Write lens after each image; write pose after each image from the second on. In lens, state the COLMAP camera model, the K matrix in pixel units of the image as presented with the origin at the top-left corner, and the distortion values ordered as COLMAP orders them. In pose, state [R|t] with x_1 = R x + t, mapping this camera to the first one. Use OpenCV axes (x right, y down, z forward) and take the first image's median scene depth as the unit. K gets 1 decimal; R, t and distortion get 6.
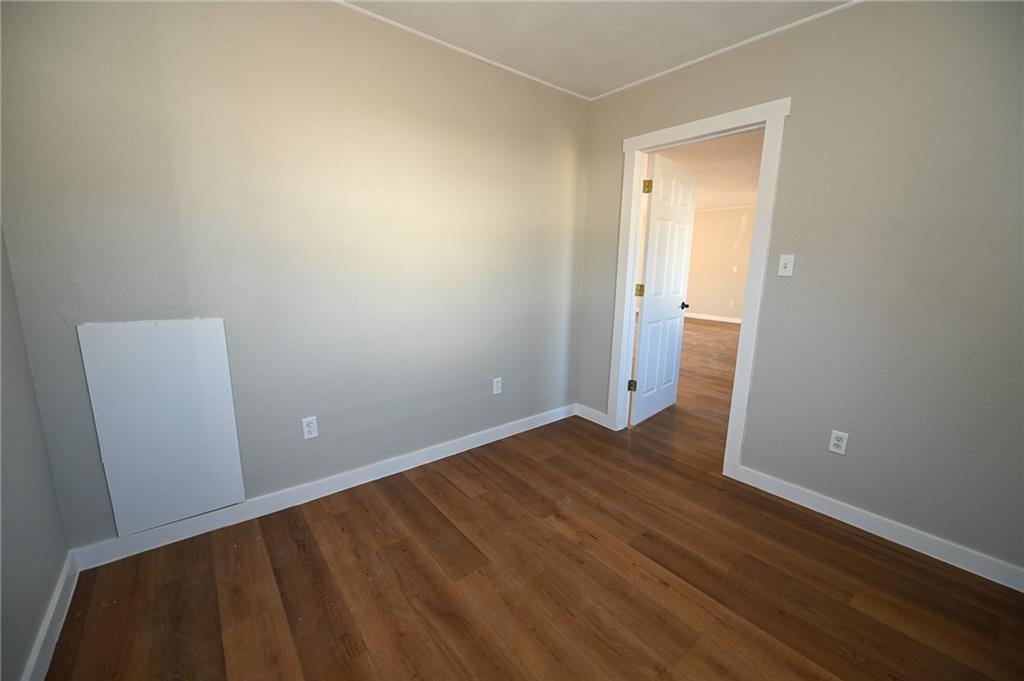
lens RADIAL K [[407.8, 0, 512.0], [0, 407.8, 340.5], [0, 0, 1]] dist [-0.013835, -0.000147]
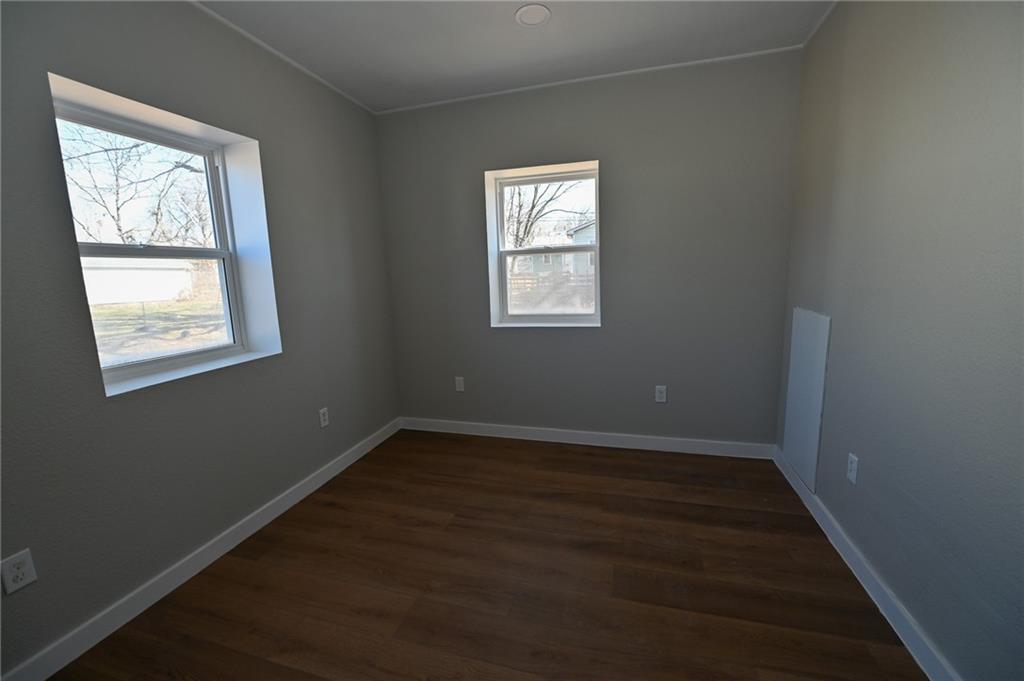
lens RADIAL K [[407.8, 0, 512.0], [0, 407.8, 340.5], [0, 0, 1]] dist [-0.013835, -0.000147]
pose [[-0.817367, 0.109197, -0.565675, 0.624023], [-0.084978, 0.948282, 0.305843, -0.274362], [0.569816, 0.298056, -0.765815, 1.494266]]
